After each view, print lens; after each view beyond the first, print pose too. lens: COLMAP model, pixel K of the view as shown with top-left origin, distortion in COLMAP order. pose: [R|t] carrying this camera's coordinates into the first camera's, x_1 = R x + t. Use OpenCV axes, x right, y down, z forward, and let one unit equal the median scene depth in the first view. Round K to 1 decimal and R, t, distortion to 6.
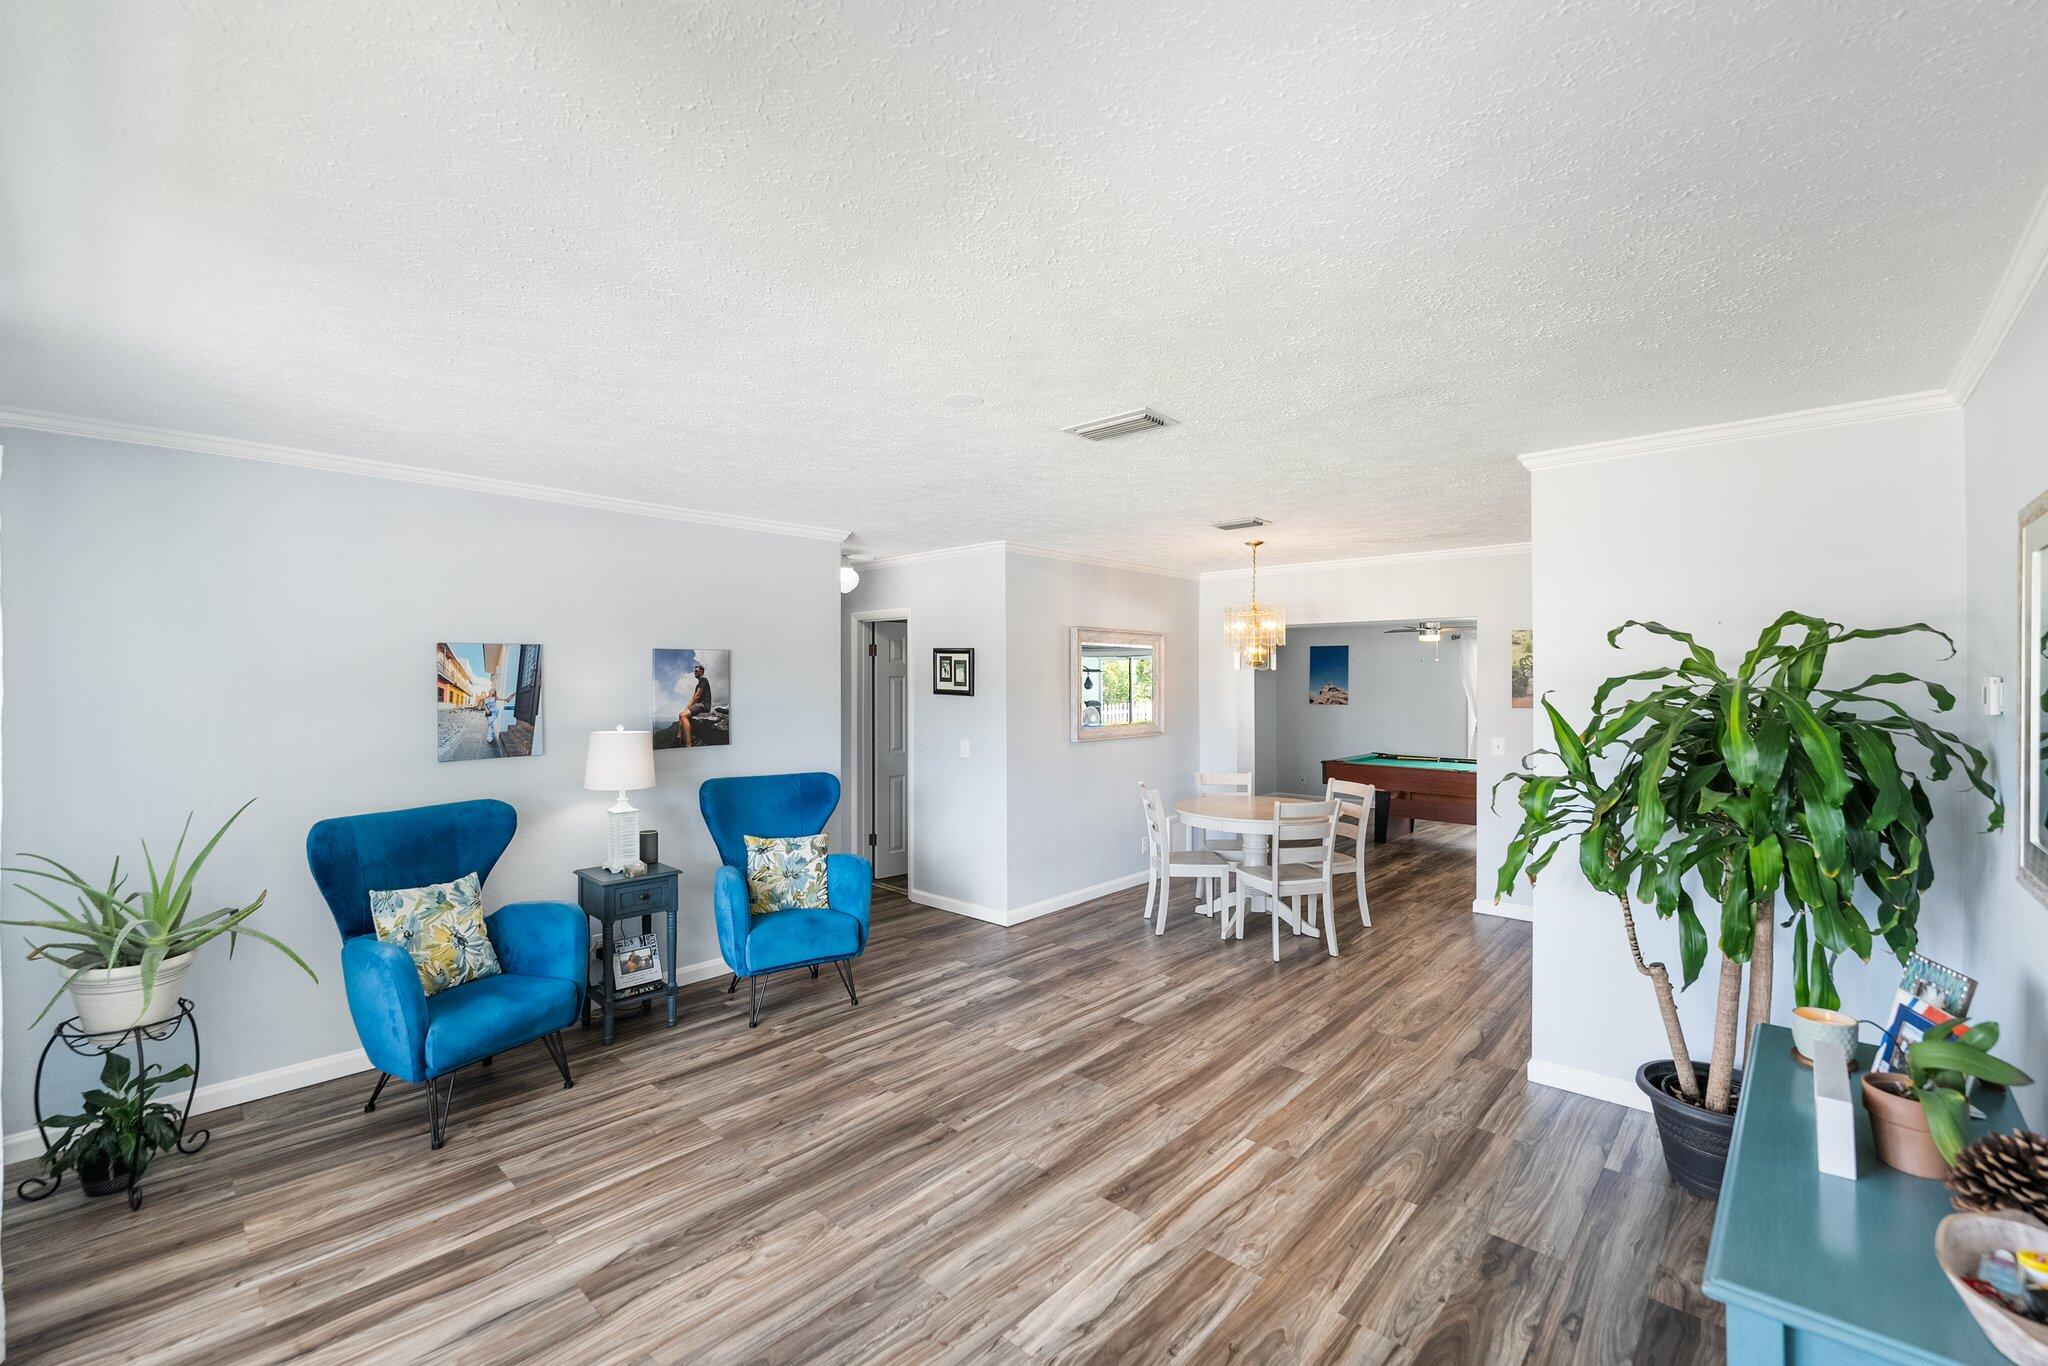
lens RADIAL K [[858.7, 0, 1026.7], [0, 858.7, 691.1], [0, 0, 1]] dist [-0.001932, 0.000003]
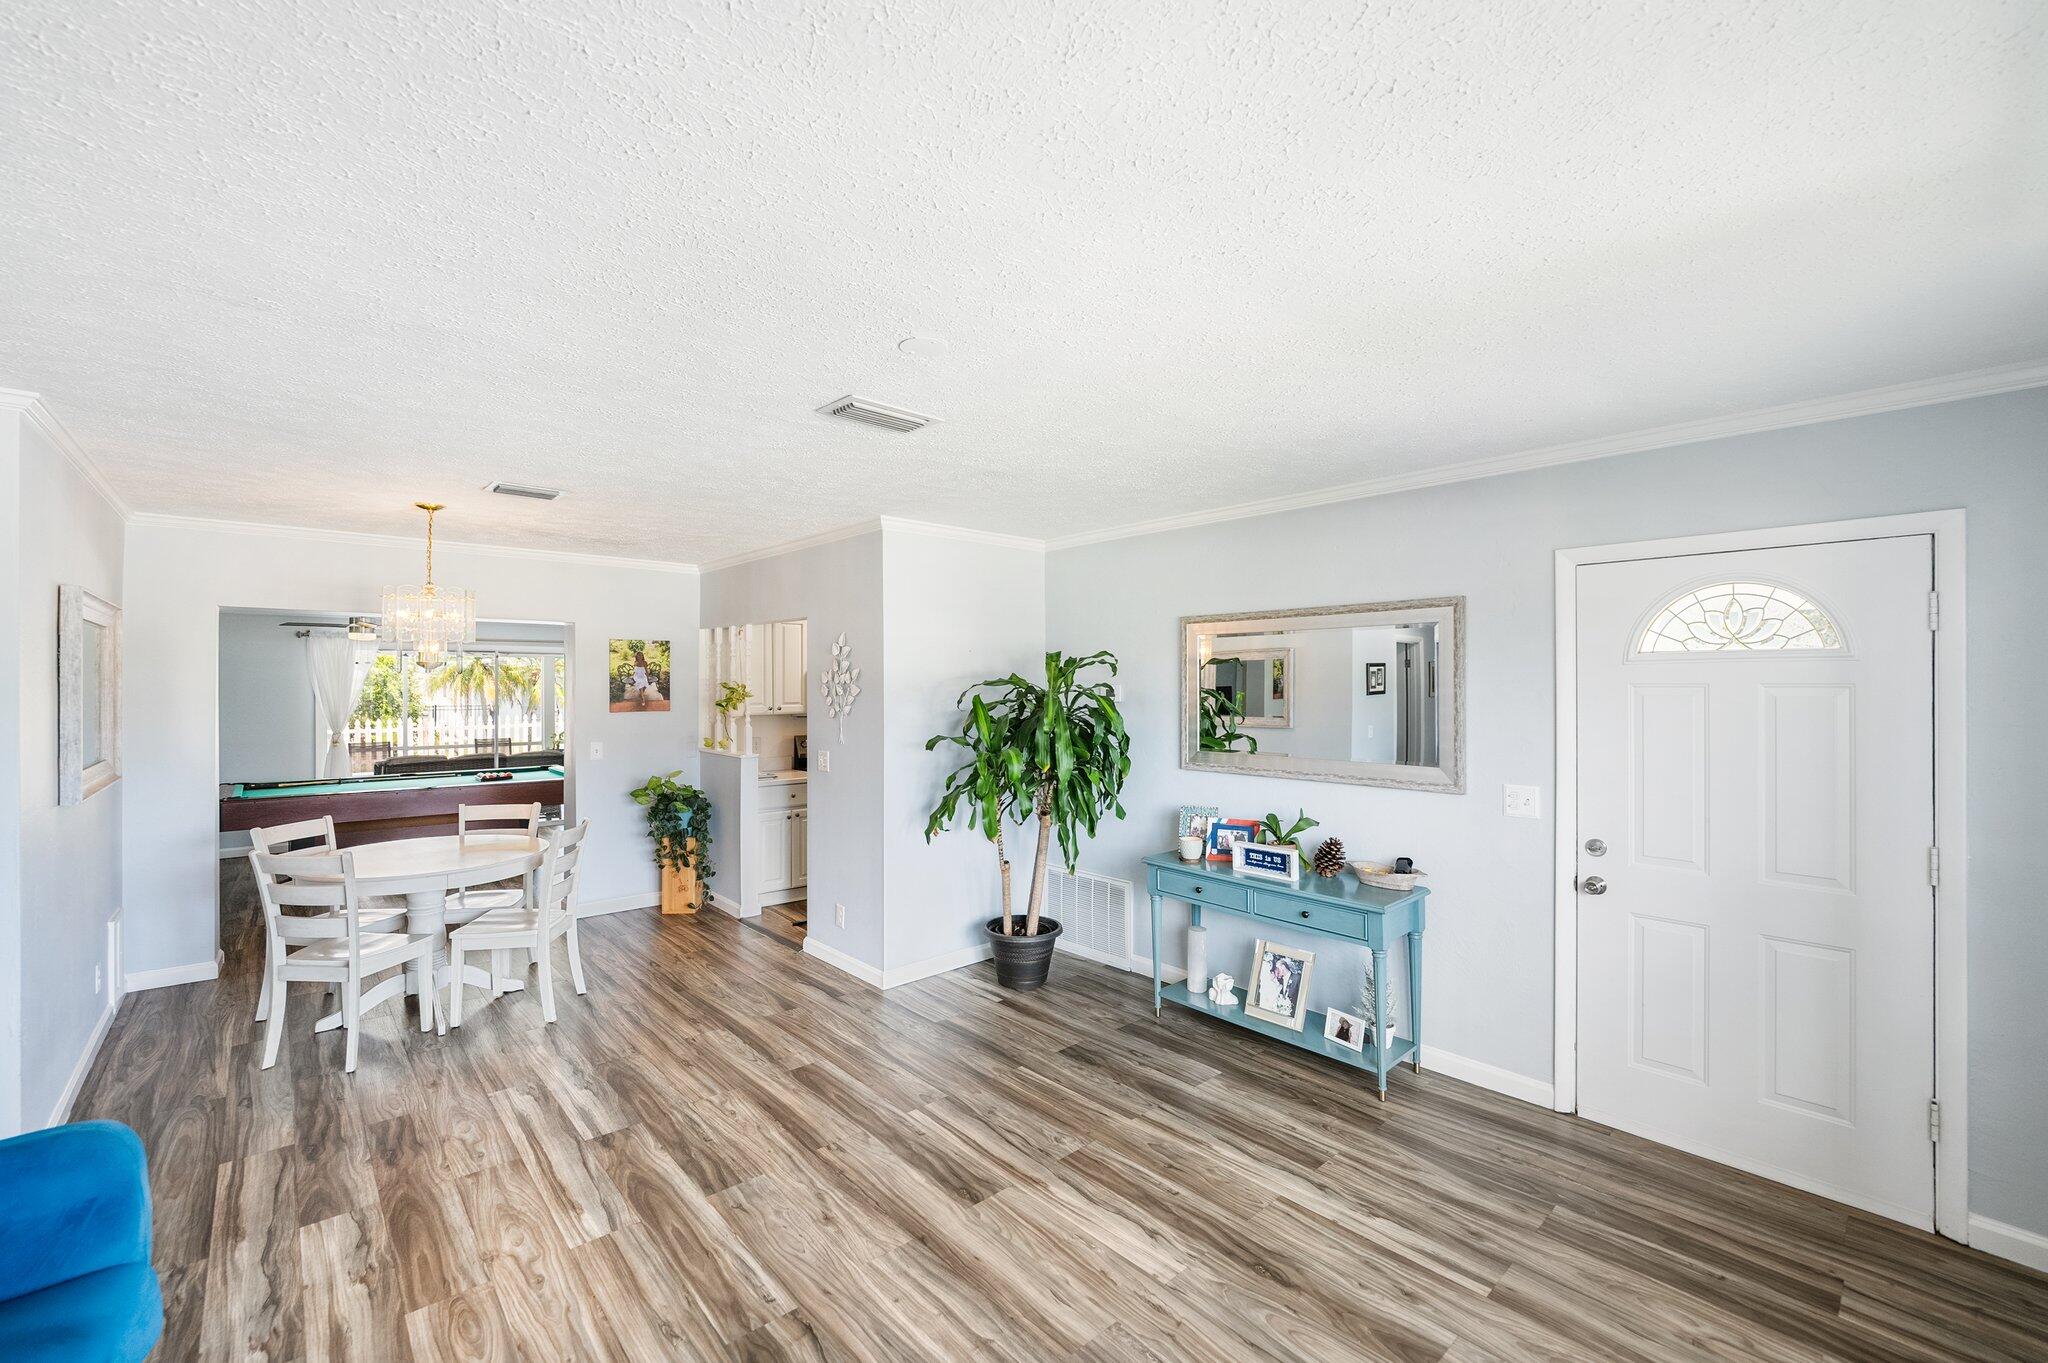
lens RADIAL K [[845.2, 0, 1019.3], [0, 845.2, 693.4], [0, 0, 1]] dist [-0.008761, 0.000352]
pose [[0.100810, -0.008411, 0.994870, -0.578478], [0.013127, 0.999888, 0.007123, -0.007672], [-0.994819, 0.012342, 0.100909, 0.555097]]
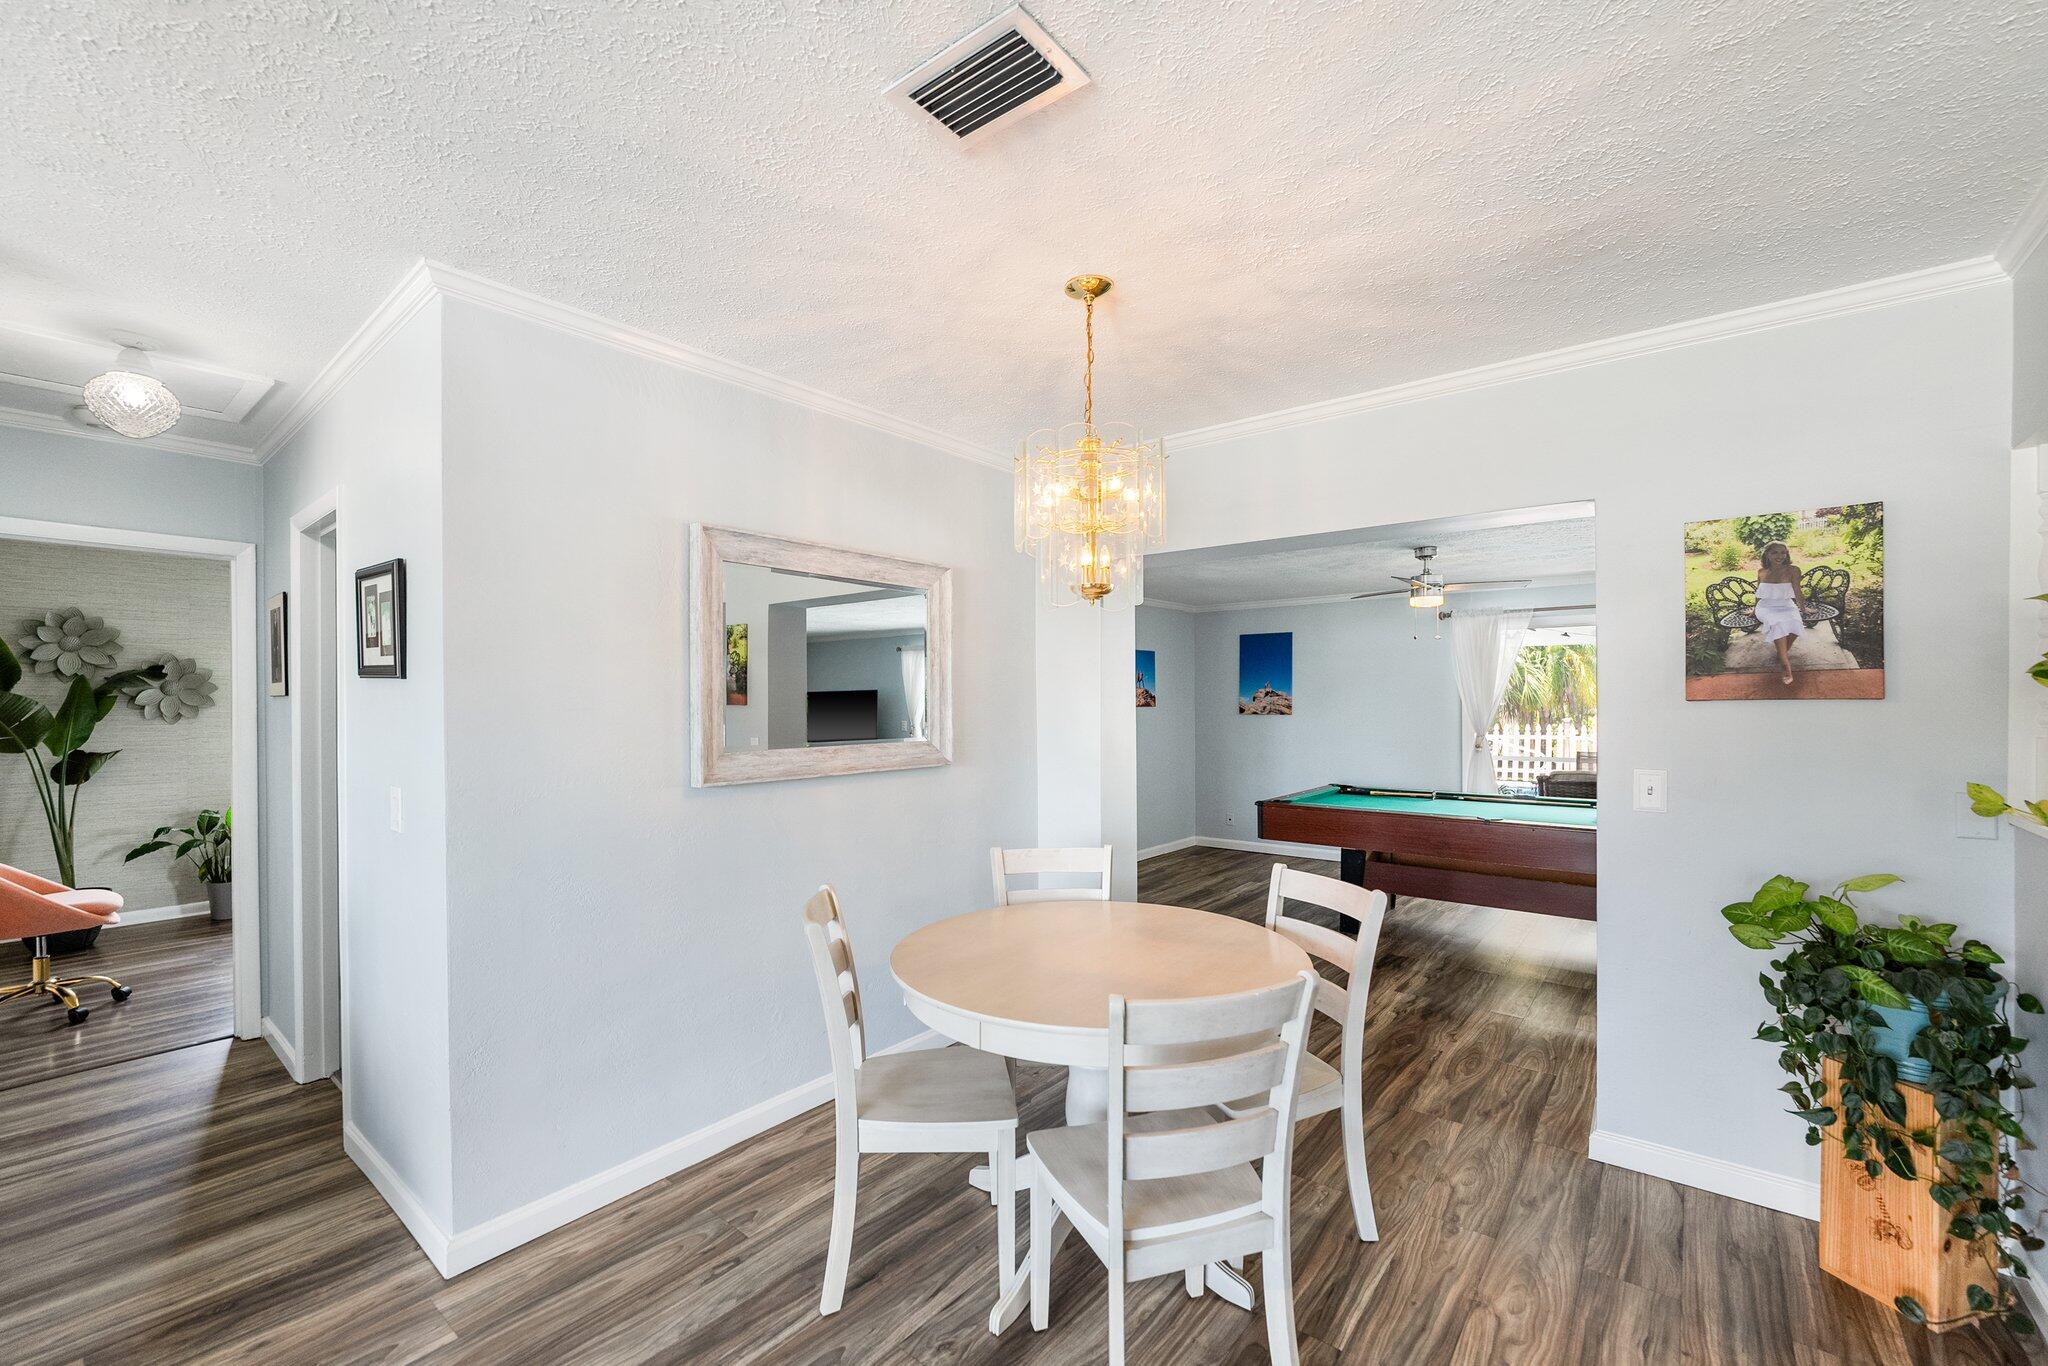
lens RADIAL K [[845.2, 0, 1019.3], [0, 845.2, 694.9], [0, 0, 1]] dist [-0.008761, 0.000352]
pose [[0.998332, -0.003099, 0.057649, 0.287242], [0.004211, 0.999807, -0.019175, 0.031838], [-0.057579, 0.019386, 0.998153, 0.832915]]
